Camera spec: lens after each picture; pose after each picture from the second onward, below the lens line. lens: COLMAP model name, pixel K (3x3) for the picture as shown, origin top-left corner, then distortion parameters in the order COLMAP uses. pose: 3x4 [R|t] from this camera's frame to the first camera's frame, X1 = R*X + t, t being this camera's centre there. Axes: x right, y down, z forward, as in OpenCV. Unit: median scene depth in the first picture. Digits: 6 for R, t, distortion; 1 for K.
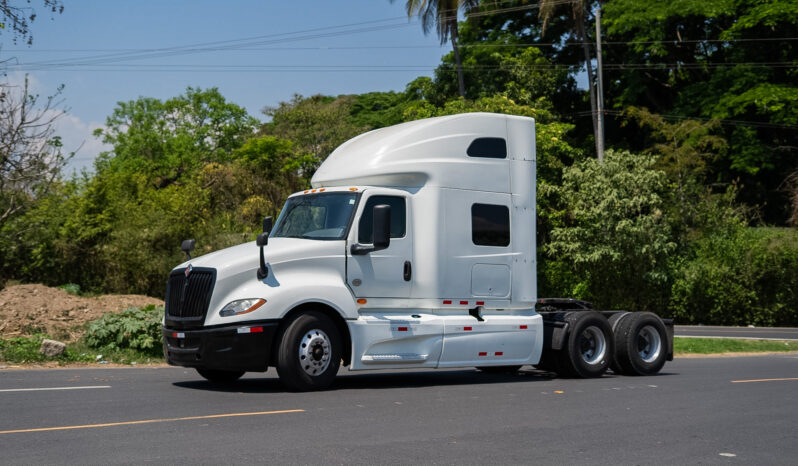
lens RADIAL K [[1133.3, 0, 389.7], [0, 1133.3, 232.6], [0, 0, 1]] dist [-0.043849, -0.098122]
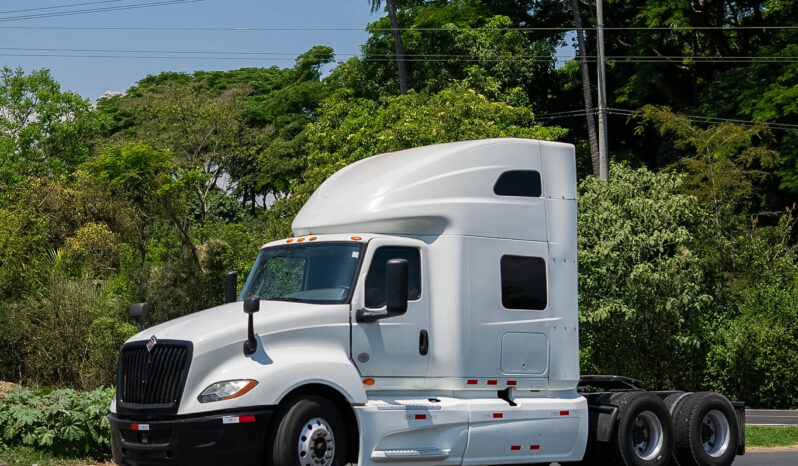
lens RADIAL K [[1692.4, 0, 399.0], [0, 1692.4, 233.0], [0, 0, 1]] dist [-0.029316, -0.321500]
pose [[0.996463, 0.000519, 0.084031, -0.087266], [0.001460, 0.999723, -0.023487, -0.012516], [-0.084020, 0.023527, 0.996186, -0.145345]]
